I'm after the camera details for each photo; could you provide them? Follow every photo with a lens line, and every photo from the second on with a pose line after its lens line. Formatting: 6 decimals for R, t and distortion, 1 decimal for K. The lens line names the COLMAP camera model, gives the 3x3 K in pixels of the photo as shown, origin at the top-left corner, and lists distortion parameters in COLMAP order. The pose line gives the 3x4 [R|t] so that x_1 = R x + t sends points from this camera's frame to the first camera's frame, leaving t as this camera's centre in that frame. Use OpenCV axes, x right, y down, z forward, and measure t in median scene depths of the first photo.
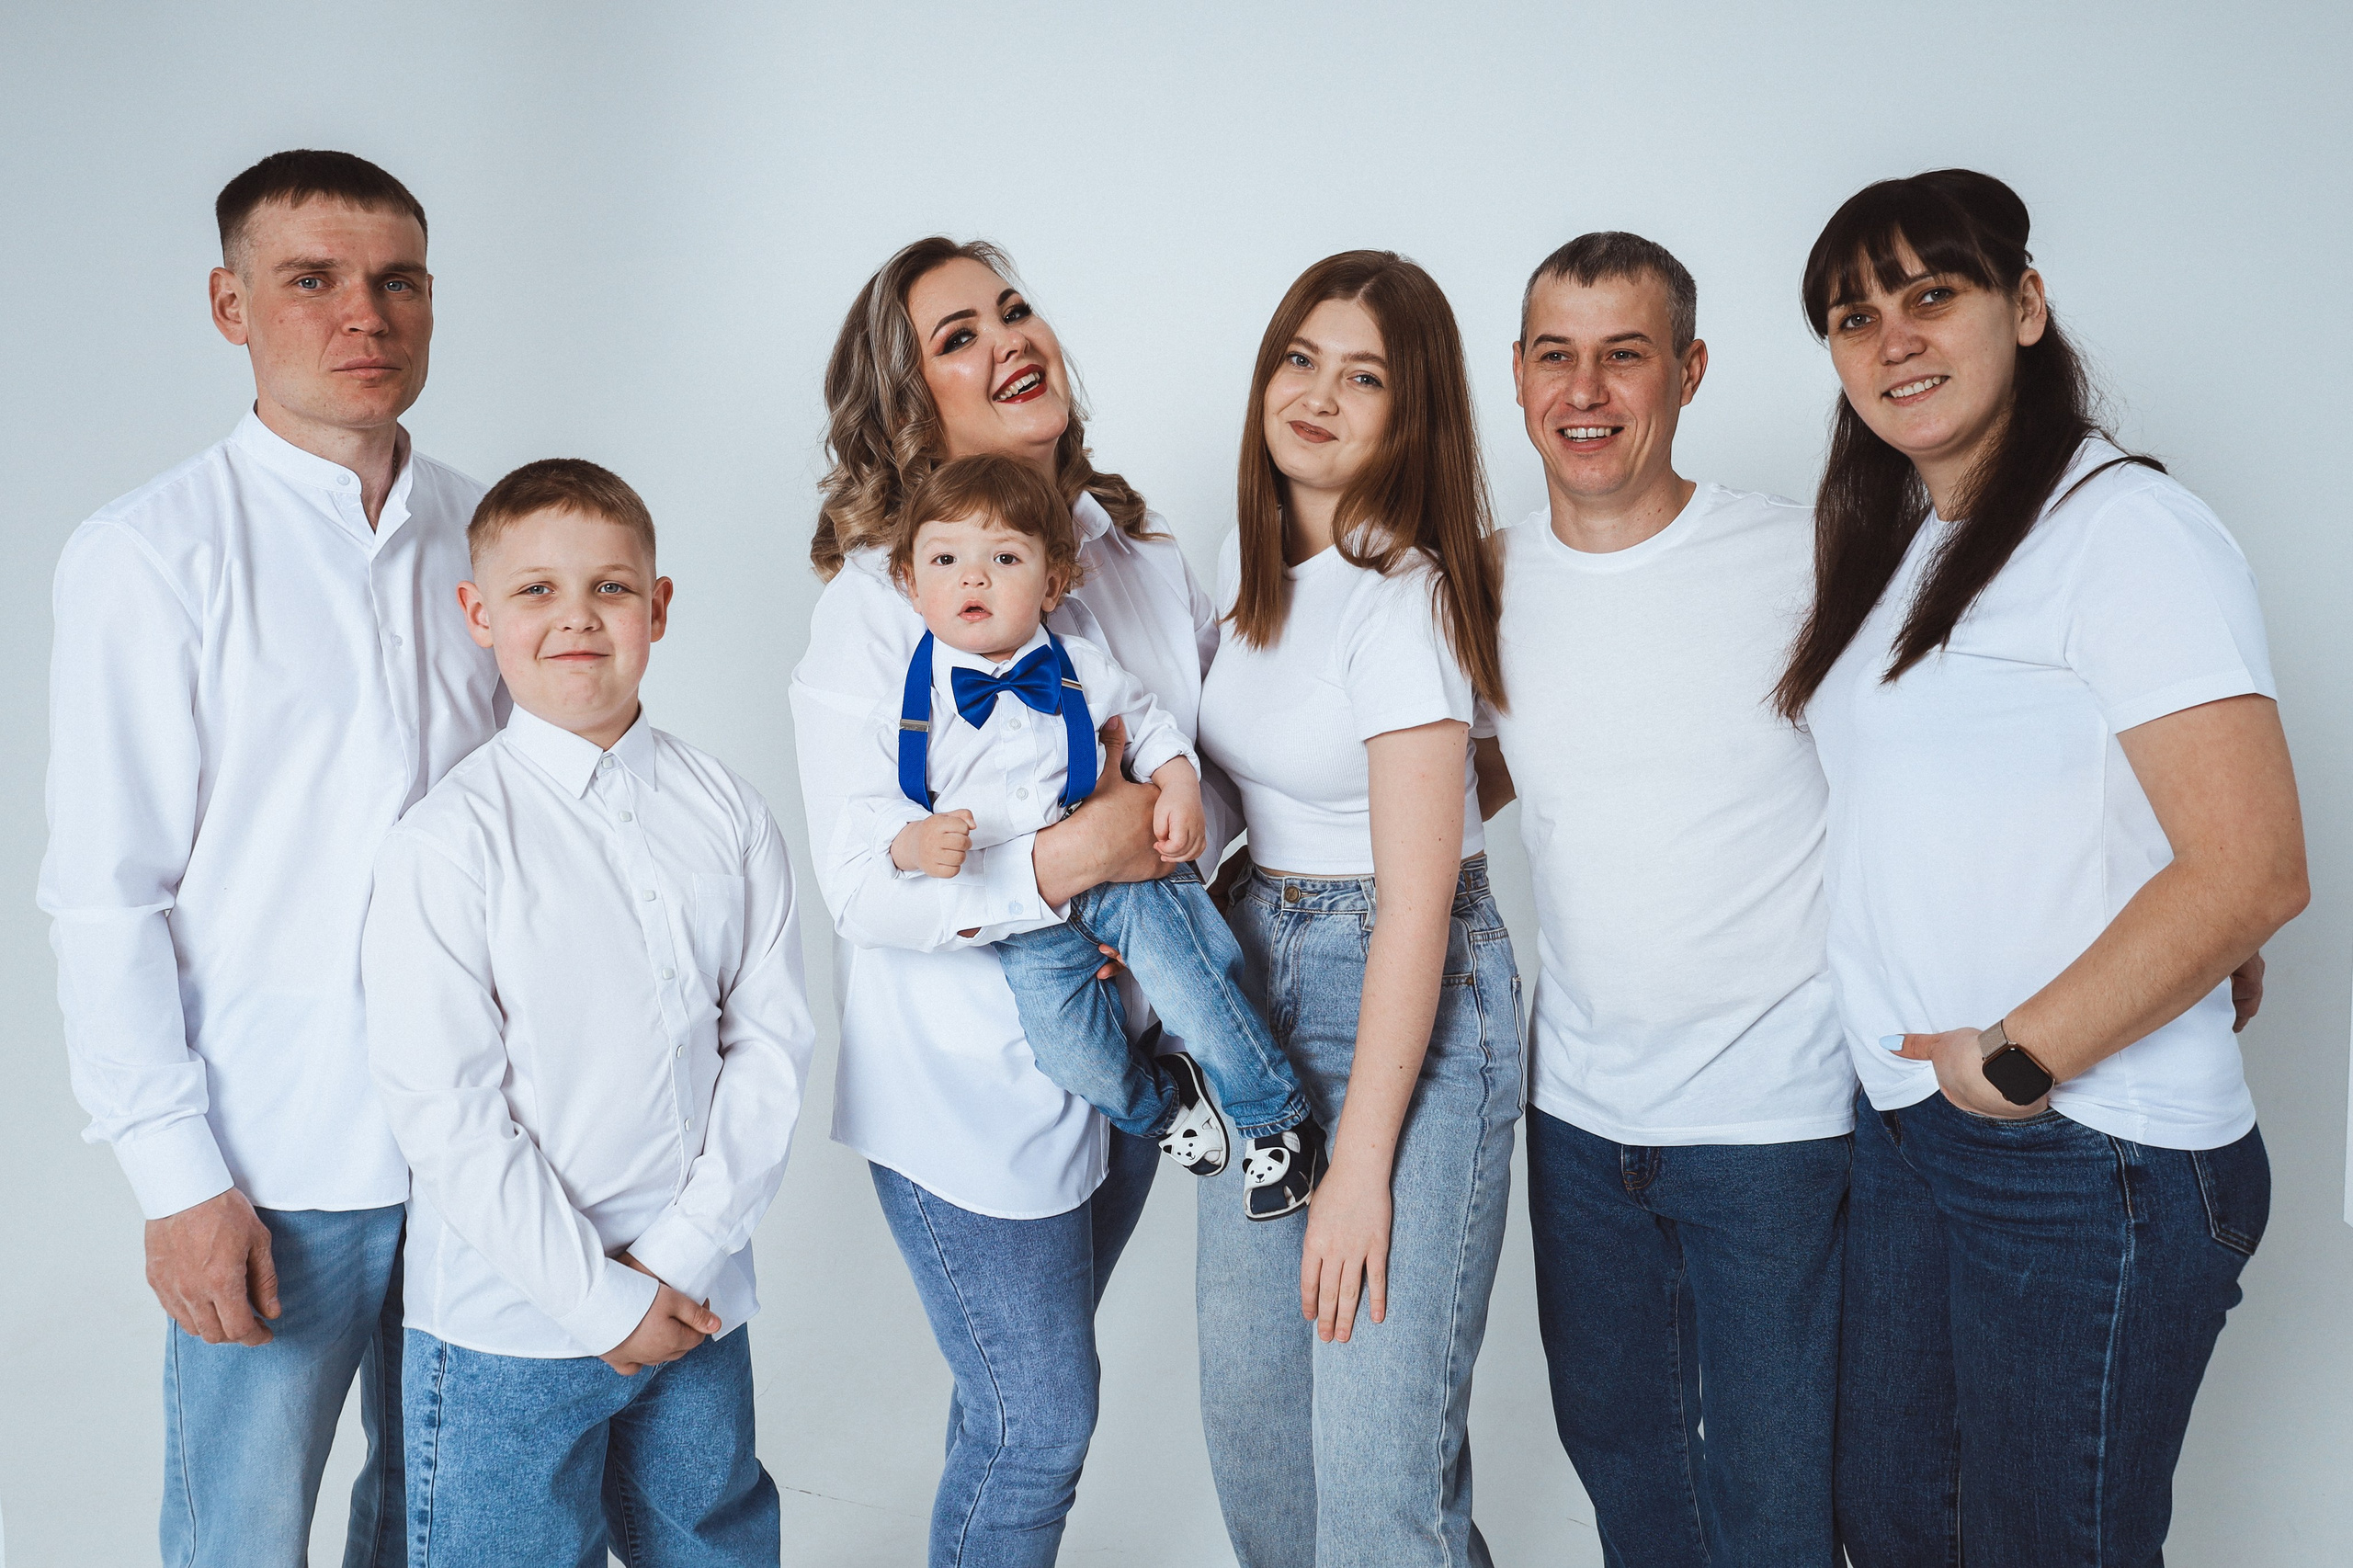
lens RADIAL K [[1559.7, 0, 1177.4], [0, 1559.7, 841.6], [0, 0, 1]] dist [0.002164, 0.001177]
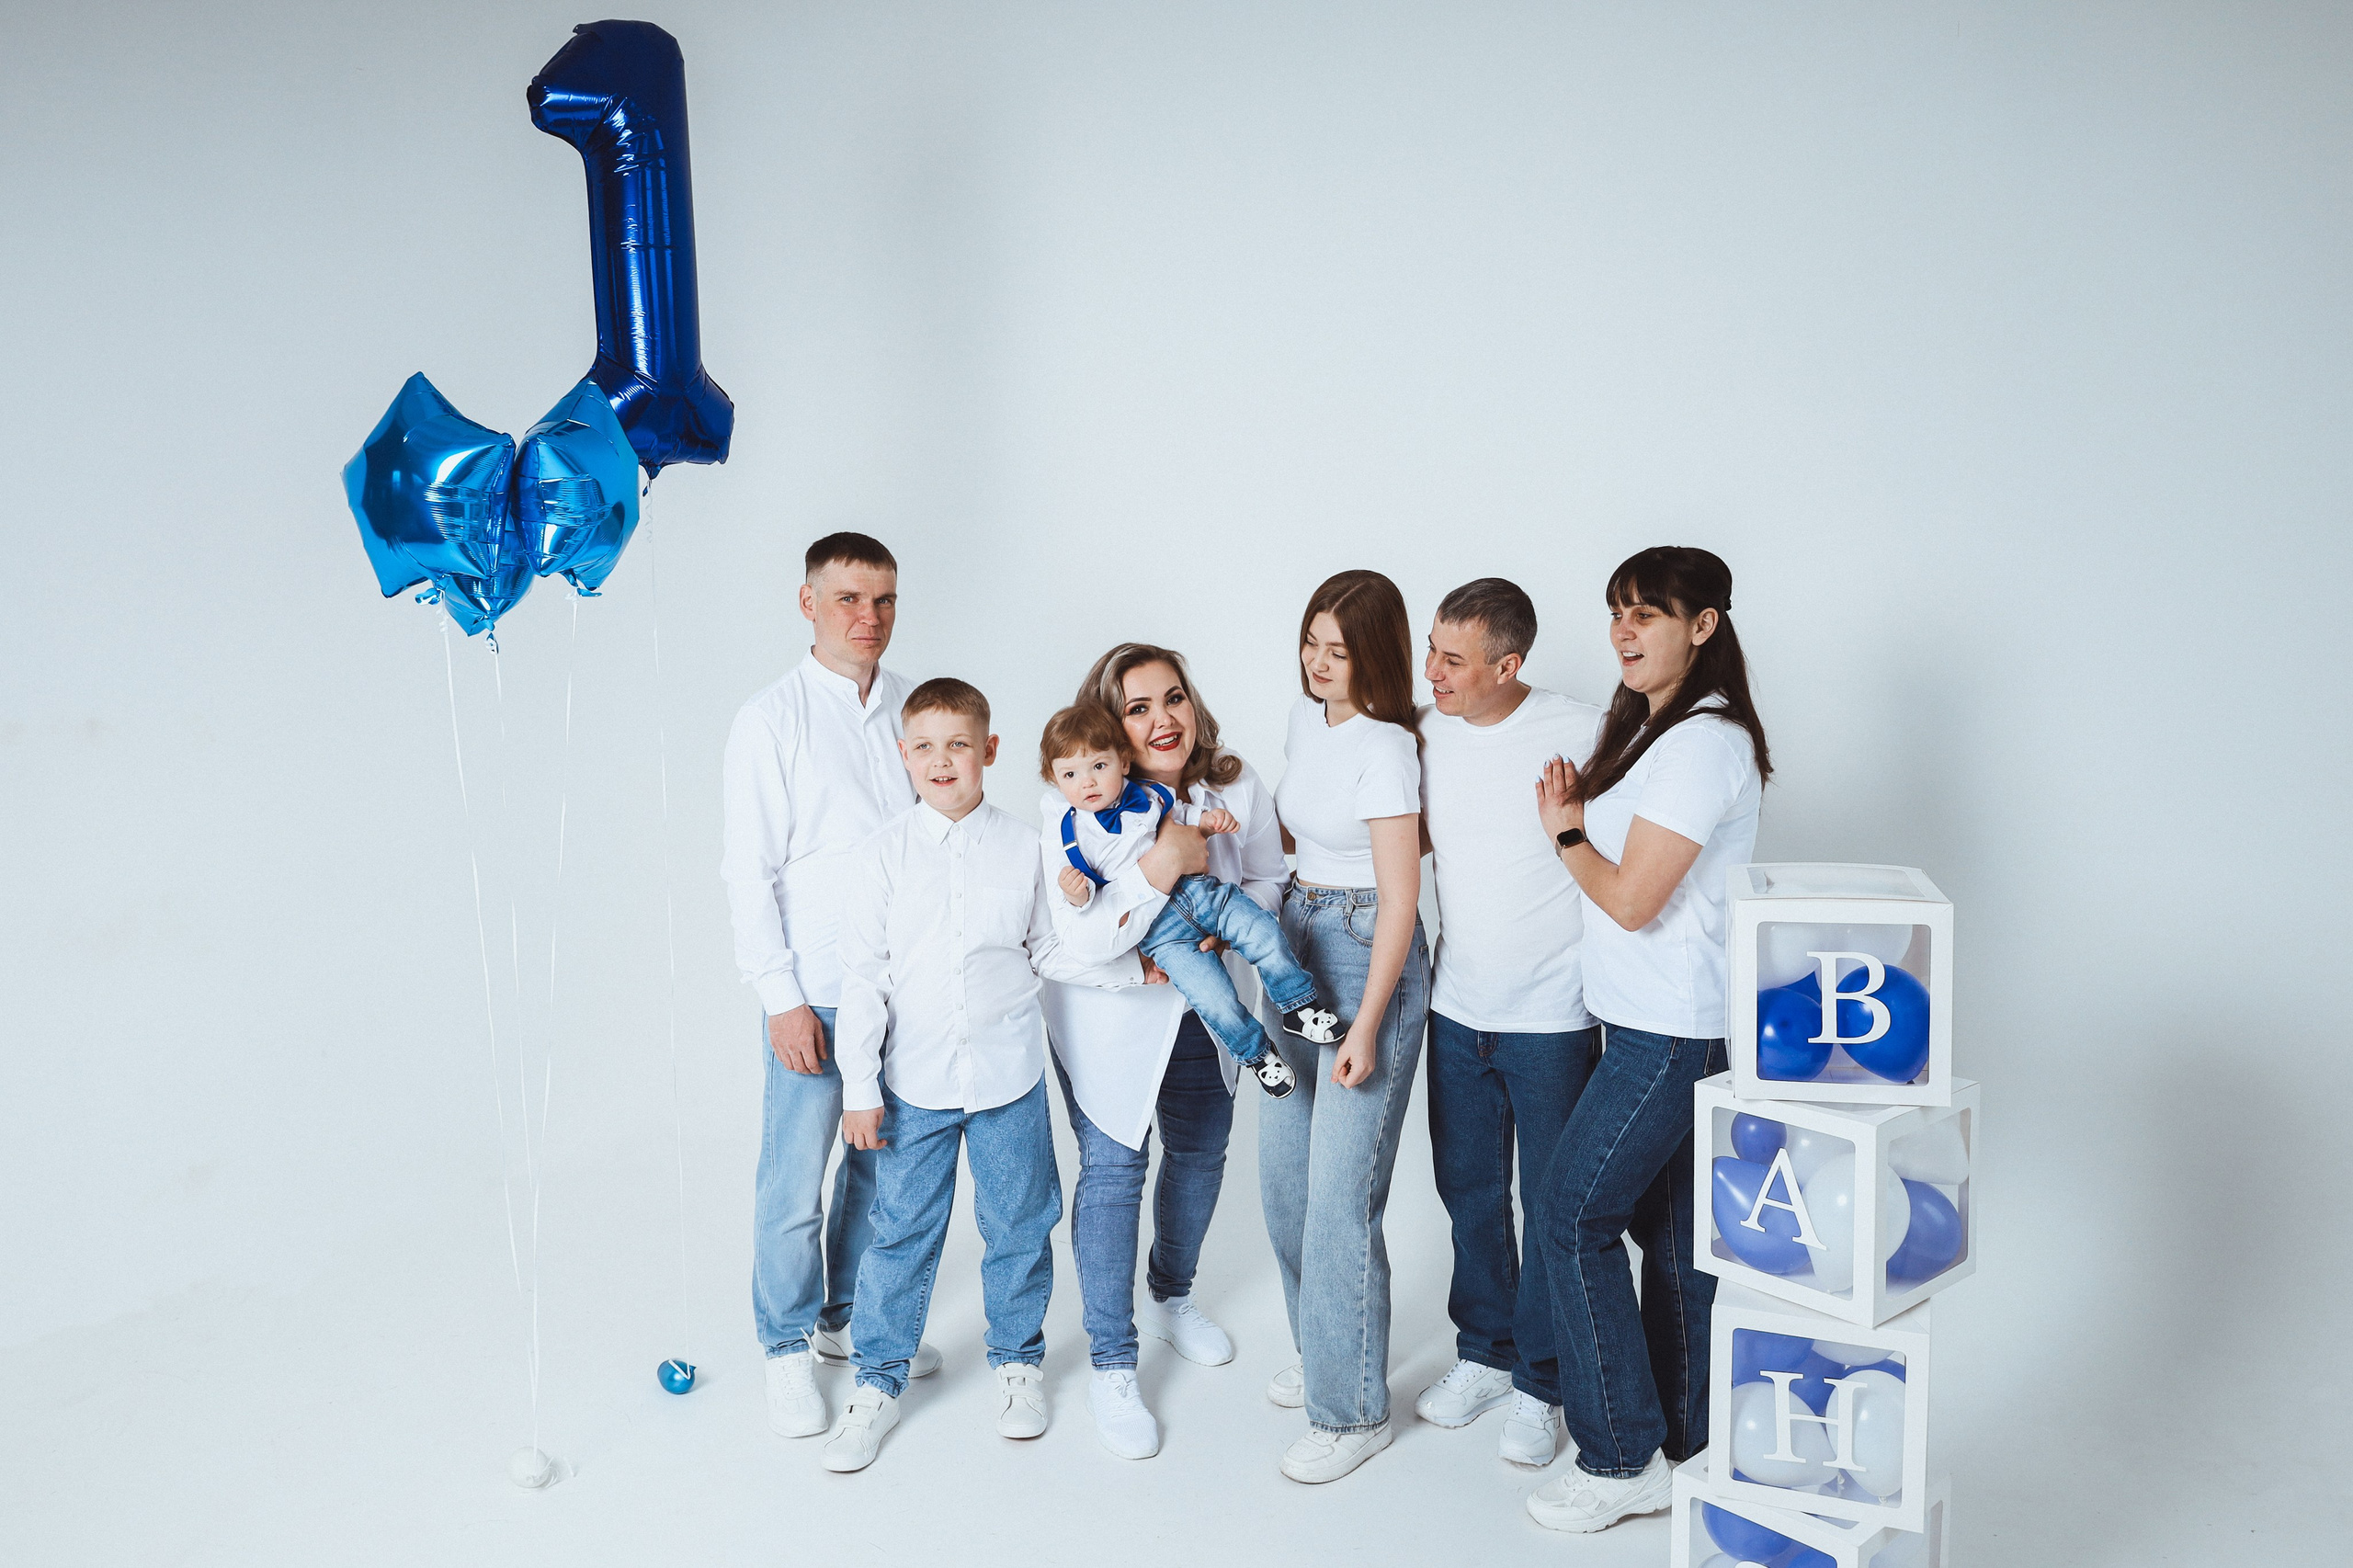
lens RADIAL K [[1559.7, 0, 1177.4], [0, 1559.7, 841.6], [0, 0, 1]] dist [0.002164, 0.001177]
pose [[0.976750, 0.011378, -0.214081, 0.334582], [-0.028210, 0.996729, -0.075735, 0.120815], [0.212519, 0.080013, 0.973876, -0.909121]]
